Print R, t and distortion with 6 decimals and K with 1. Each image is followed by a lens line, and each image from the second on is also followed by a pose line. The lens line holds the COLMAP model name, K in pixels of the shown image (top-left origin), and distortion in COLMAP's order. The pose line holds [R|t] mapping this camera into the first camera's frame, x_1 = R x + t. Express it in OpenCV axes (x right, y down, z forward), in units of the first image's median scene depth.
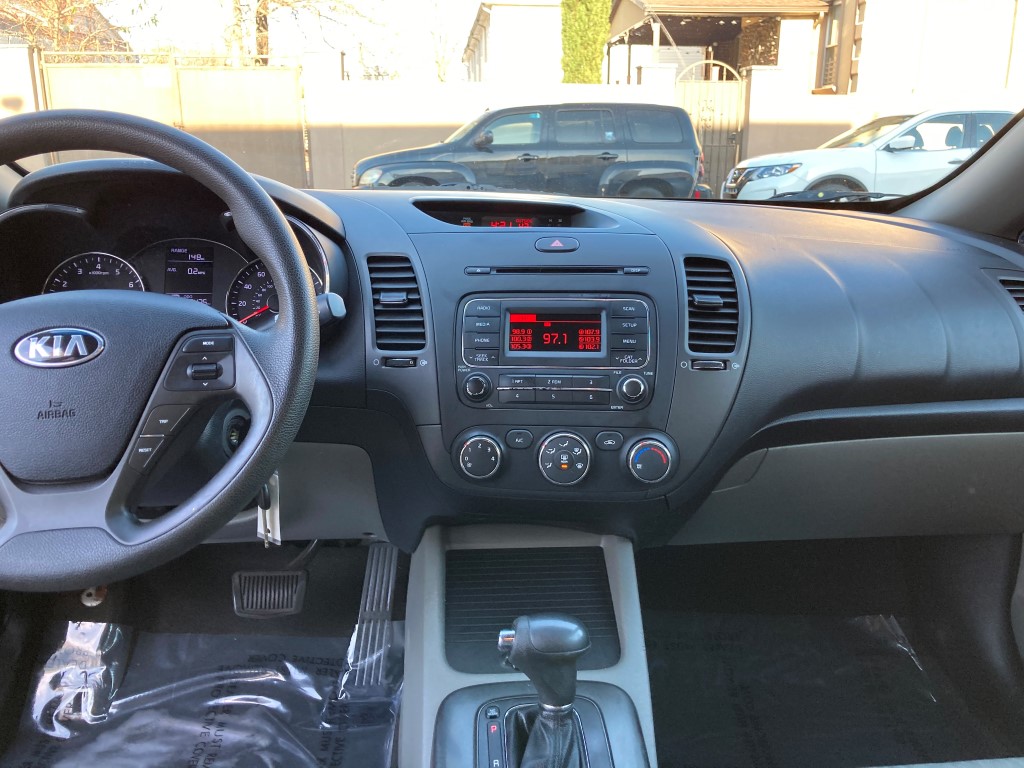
lens RADIAL K [[847.0, 0, 502.8], [0, 847.0, 368.4], [0, 0, 1]] dist [0.020995, -0.011403]
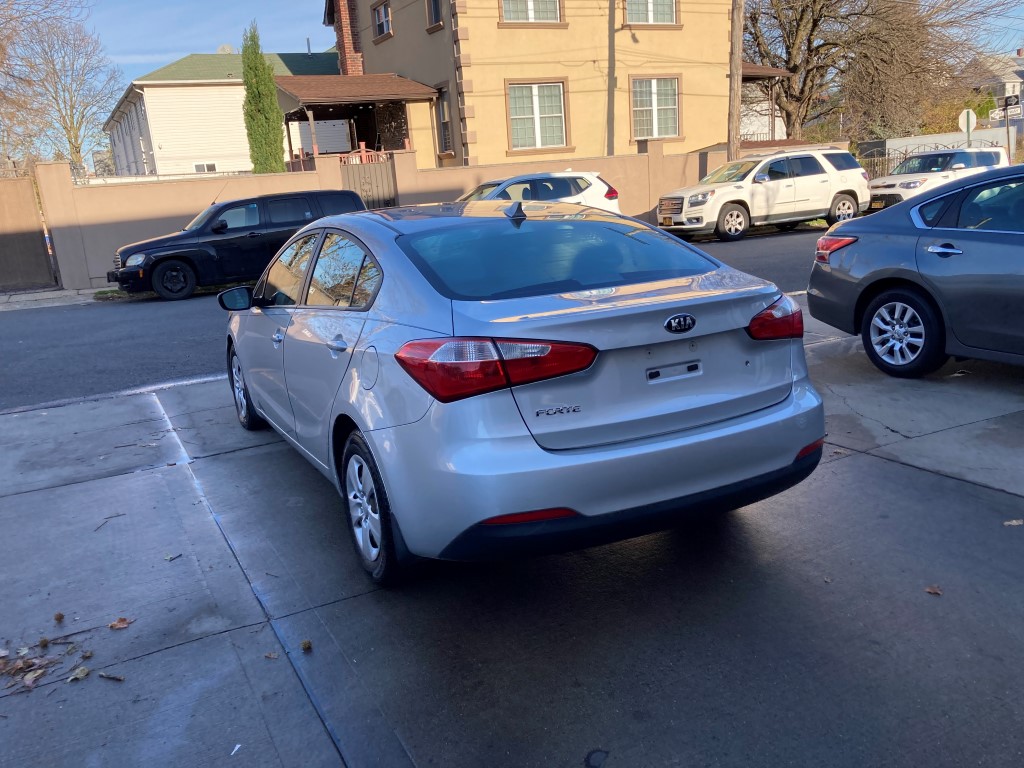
lens RADIAL K [[847.0, 0, 502.8], [0, 847.0, 368.4], [0, 0, 1]] dist [0.020995, -0.011403]
pose [[0.918425, -0.154288, 0.364268, -0.077171], [0.171779, 0.985007, -0.015899, 0.035559], [-0.356353, 0.077175, 0.931159, -0.248838]]
